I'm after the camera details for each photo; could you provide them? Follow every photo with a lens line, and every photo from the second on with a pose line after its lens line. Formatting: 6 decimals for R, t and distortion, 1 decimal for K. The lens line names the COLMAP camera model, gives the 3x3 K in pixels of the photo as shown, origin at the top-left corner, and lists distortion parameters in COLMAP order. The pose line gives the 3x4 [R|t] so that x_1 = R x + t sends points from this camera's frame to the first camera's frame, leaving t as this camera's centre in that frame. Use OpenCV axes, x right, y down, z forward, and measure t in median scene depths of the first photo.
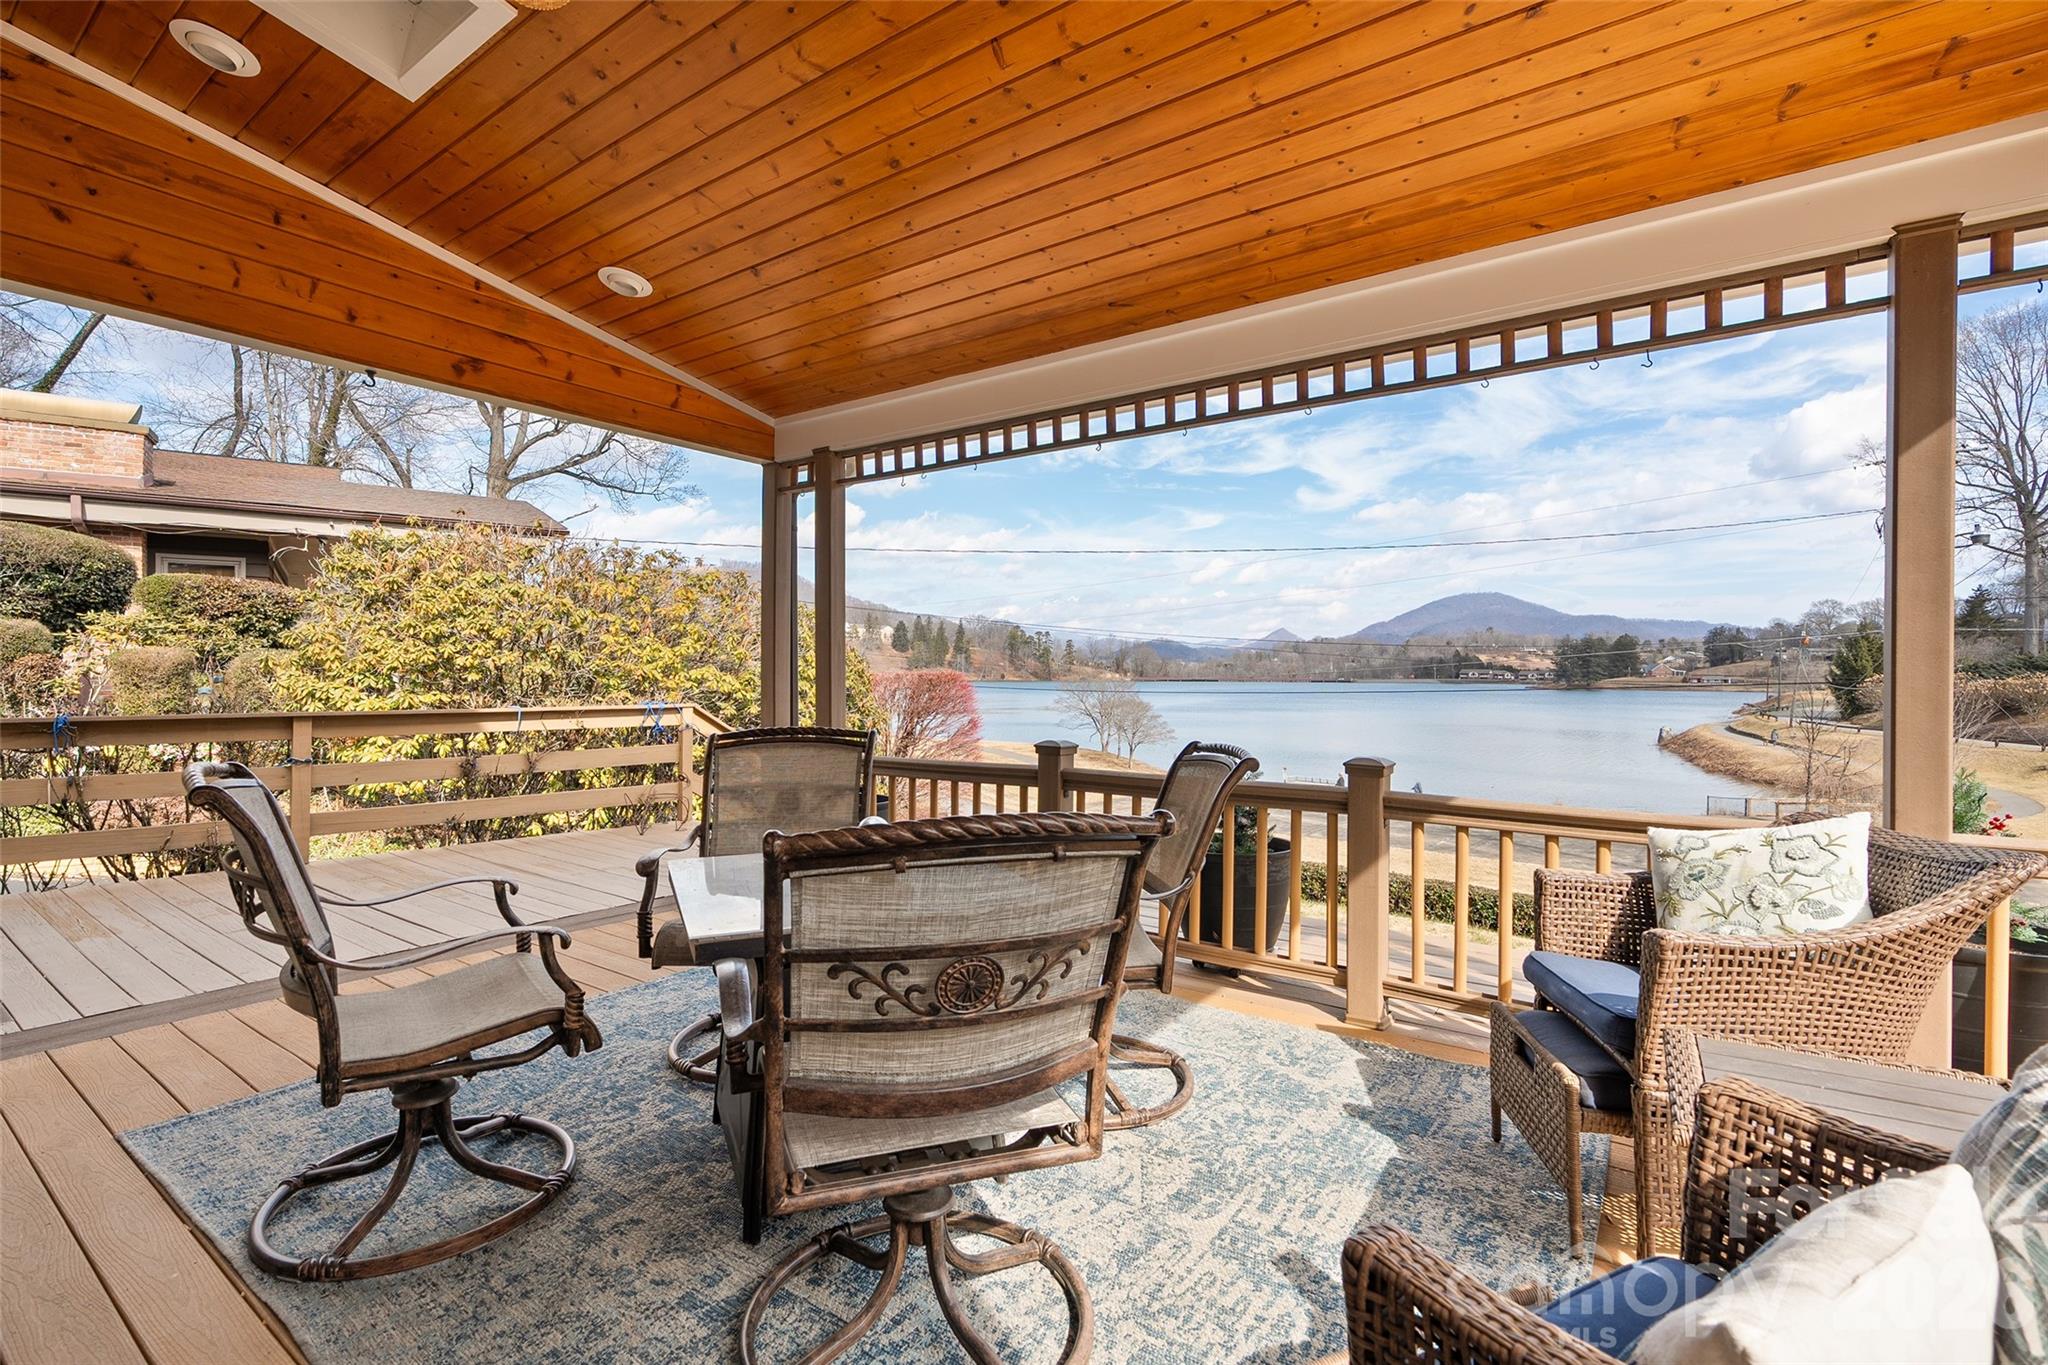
lens RADIAL K [[918.2, 0, 1016.2], [0, 918.2, 669.0], [0, 0, 1]] dist [-0.008577, 0.000281]
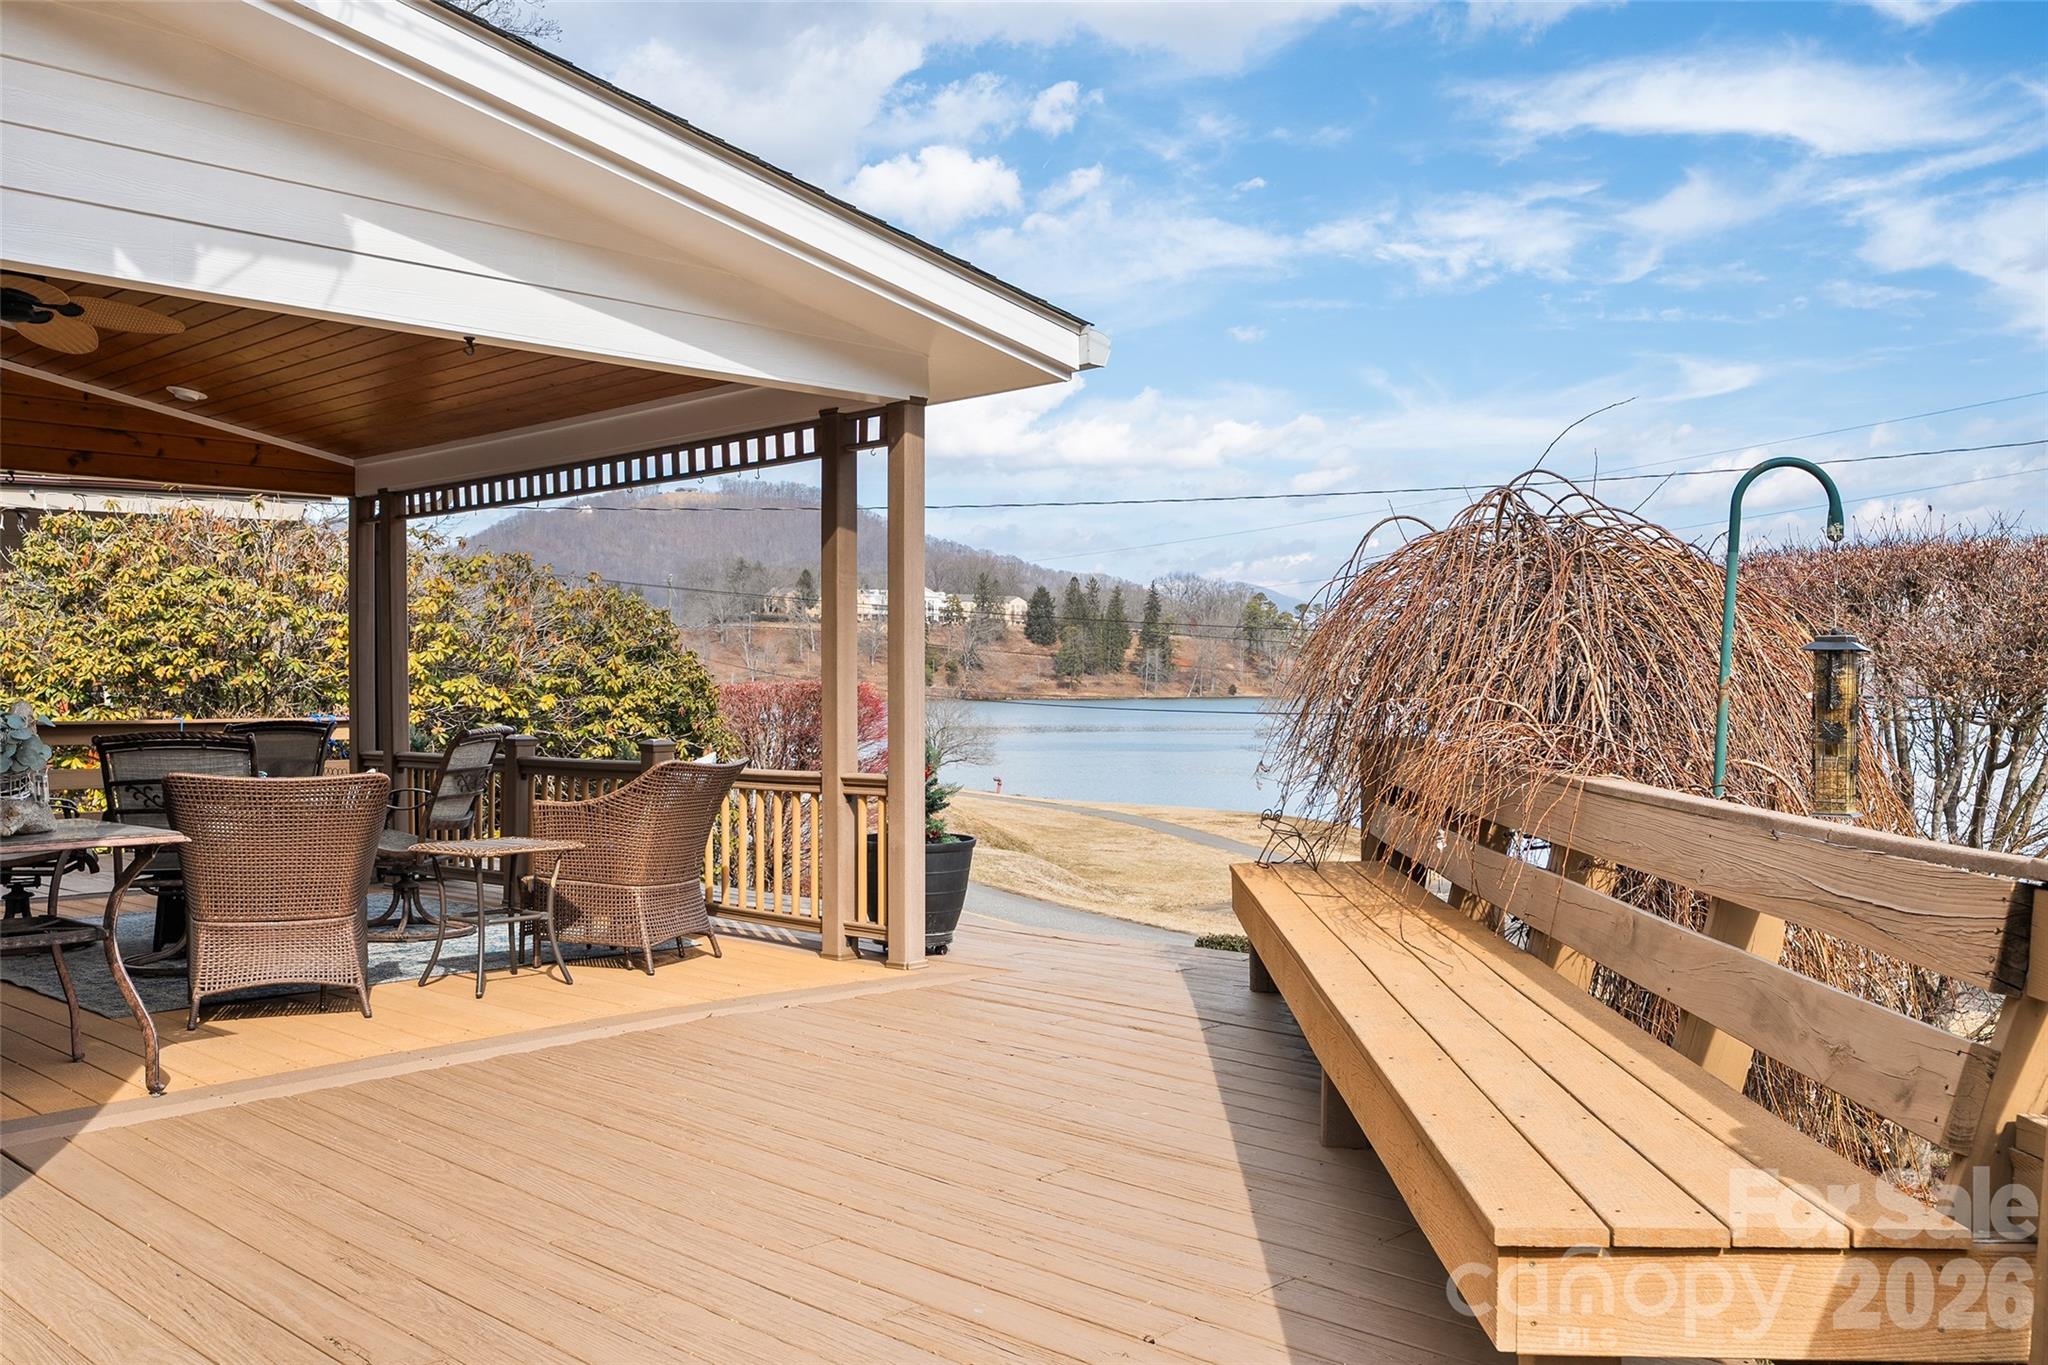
lens RADIAL K [[1758.2, 0, 1016.7], [0, 1758.2, 678.3], [0, 0, 1]] dist [0.008701, 0.015314]
pose [[0.988742, -0.006312, -0.149499, 0.418597], [0.006460, 0.999979, 0.000505, 0.001401], [0.149493, -0.001466, 0.988762, -0.496756]]
